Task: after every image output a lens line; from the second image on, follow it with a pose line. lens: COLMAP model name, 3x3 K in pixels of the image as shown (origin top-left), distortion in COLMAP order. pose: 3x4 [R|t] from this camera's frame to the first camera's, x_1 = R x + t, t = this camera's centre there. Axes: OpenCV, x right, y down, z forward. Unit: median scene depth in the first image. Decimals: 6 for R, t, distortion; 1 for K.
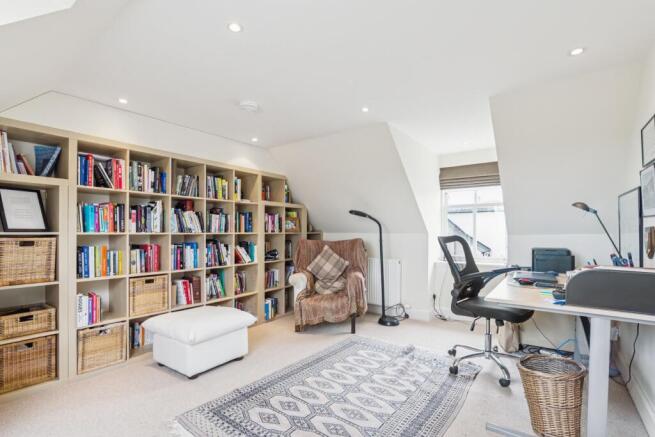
lens RADIAL K [[302.3, 0, 329.7], [0, 302.3, 224.5], [0, 0, 1]] dist [-0.013524, 0.000012]
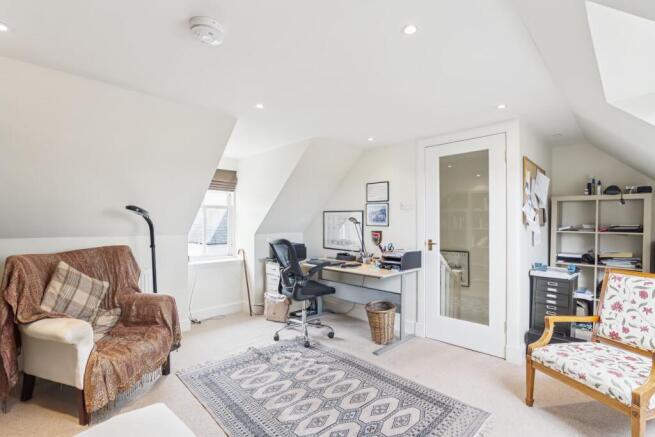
lens RADIAL K [[302.3, 0, 329.7], [0, 302.3, 224.5], [0, 0, 1]] dist [-0.013524, 0.000012]
pose [[0.187939, -0.010607, 0.982123, -0.649895], [-0.024236, 0.999587, 0.015434, -0.030206], [-0.981882, -0.026703, 0.187605, 0.555780]]
